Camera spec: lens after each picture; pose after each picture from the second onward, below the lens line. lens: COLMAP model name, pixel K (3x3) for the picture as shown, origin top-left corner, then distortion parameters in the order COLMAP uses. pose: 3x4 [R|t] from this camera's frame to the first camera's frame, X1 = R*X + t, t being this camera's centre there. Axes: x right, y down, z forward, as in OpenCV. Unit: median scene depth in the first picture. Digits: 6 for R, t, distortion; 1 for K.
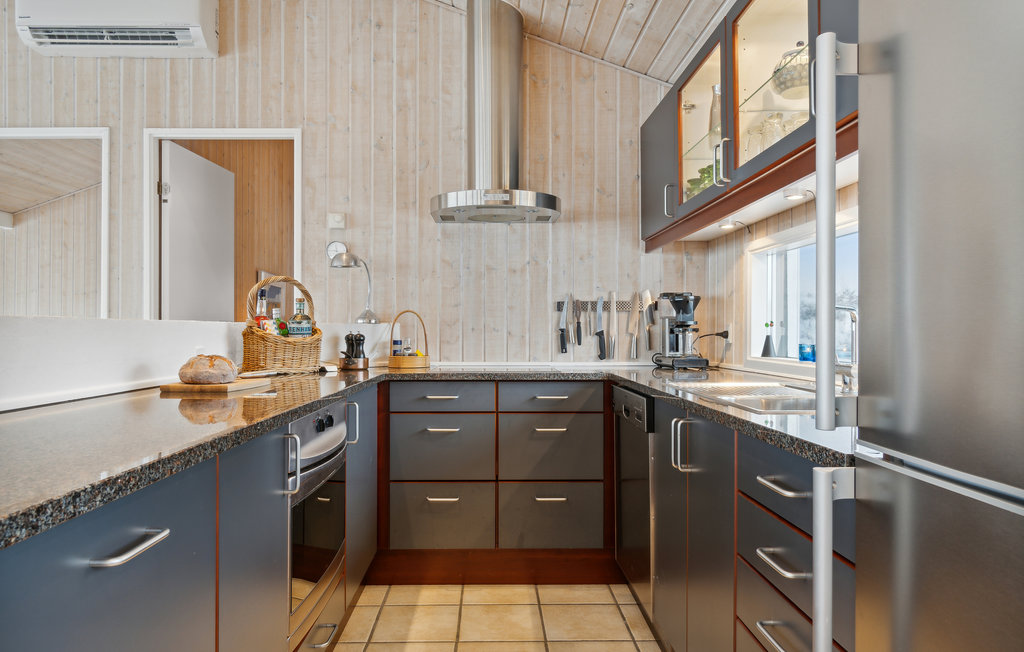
lens RADIAL K [[656.0, 0, 508.9], [0, 656.0, 328.2], [0, 0, 1]] dist [-0.005127, -0.001446]
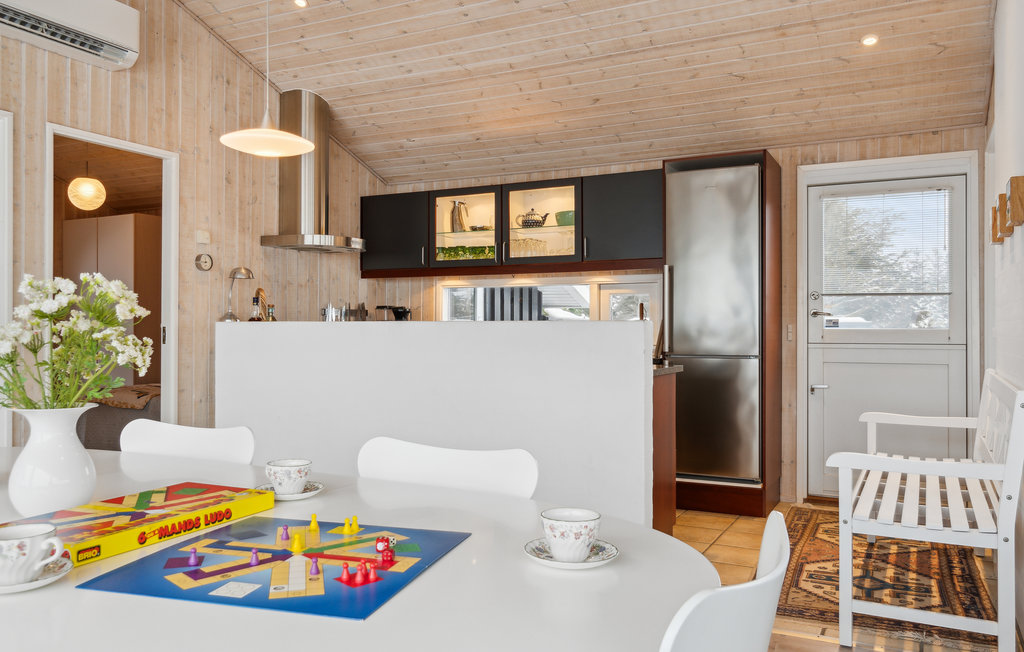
lens RADIAL K [[812.5, 0, 511.9], [0, 812.5, 326.6], [0, 0, 1]] dist [0.002435, 0.001556]
pose [[0.455934, 0.005468, 0.889997, -1.321153], [-0.004512, 0.999982, -0.003833, 0.003671], [-0.890002, -0.002268, 0.455951, -0.179451]]
